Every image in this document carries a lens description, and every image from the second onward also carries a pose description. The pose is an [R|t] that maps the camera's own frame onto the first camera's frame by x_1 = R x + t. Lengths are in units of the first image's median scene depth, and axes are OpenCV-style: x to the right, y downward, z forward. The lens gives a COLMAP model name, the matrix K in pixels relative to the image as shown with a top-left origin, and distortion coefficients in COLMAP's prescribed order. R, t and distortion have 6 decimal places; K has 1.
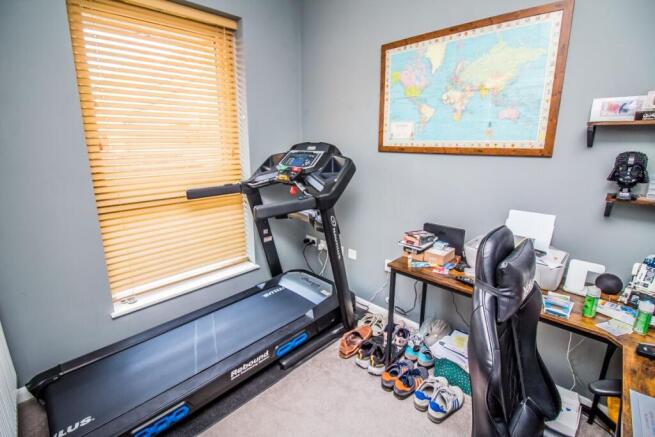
lens RADIAL K [[302.4, 0, 322.0], [0, 302.4, 208.2], [0, 0, 1]] dist [0.000305, -0.011740]
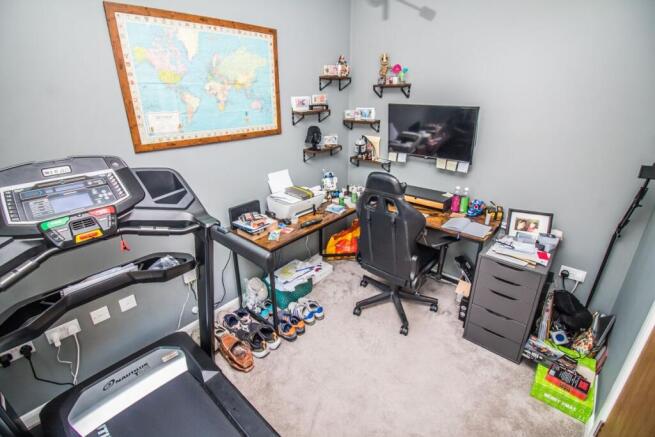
lens RADIAL K [[302.4, 0, 322.0], [0, 302.4, 208.2], [0, 0, 1]] dist [0.000305, -0.011740]
pose [[-0.042961, -0.355953, 0.933516, -0.706769], [0.231181, 0.905478, 0.355901, -0.274405], [-0.971962, 0.231101, 0.043389, 0.680723]]
